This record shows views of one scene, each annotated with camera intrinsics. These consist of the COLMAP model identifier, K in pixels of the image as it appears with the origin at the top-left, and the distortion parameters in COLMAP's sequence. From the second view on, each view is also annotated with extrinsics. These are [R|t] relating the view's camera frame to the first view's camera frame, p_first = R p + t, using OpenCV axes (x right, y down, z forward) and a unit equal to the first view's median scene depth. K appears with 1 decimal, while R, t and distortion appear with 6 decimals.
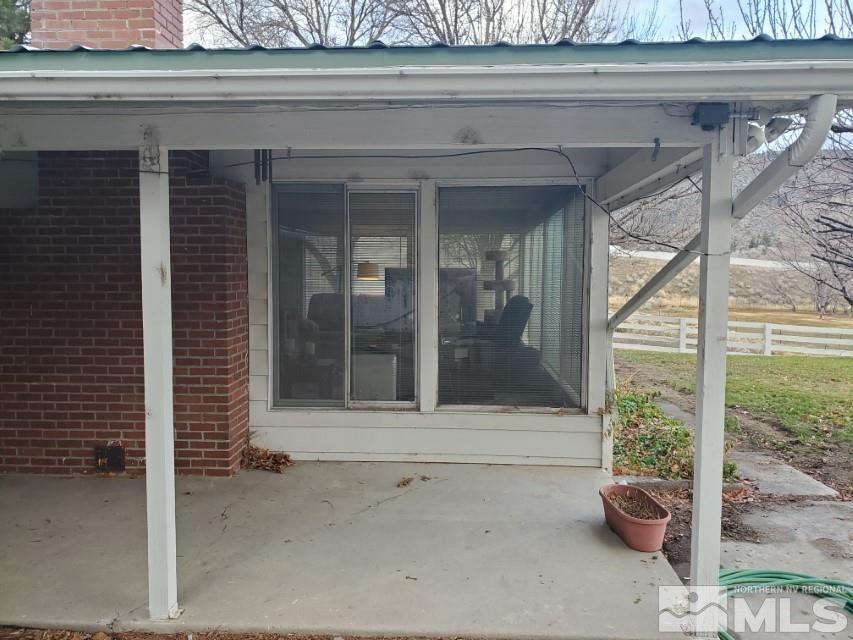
lens RADIAL K [[671.3, 0, 430.6], [0, 671.3, 320.2], [0, 0, 1]] dist [0.032956, -0.027657]
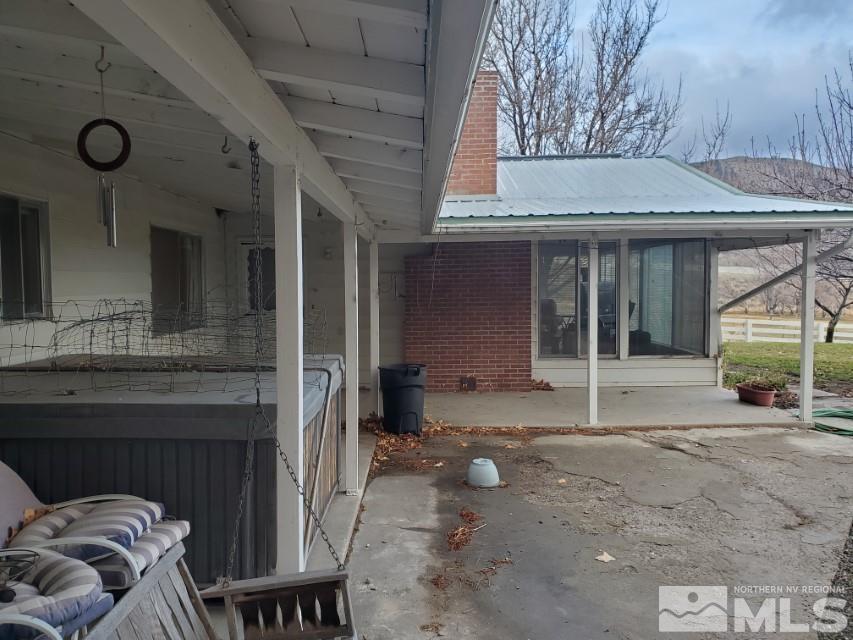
lens RADIAL K [[671.3, 0, 421.5], [0, 671.3, 318.5], [0, 0, 1]] dist [0.032956, -0.027657]
pose [[0.998593, -0.015453, 0.050736, -0.682166], [0.016166, 0.999776, -0.013667, 0.041045], [-0.050514, 0.014468, 0.998619, -0.879972]]
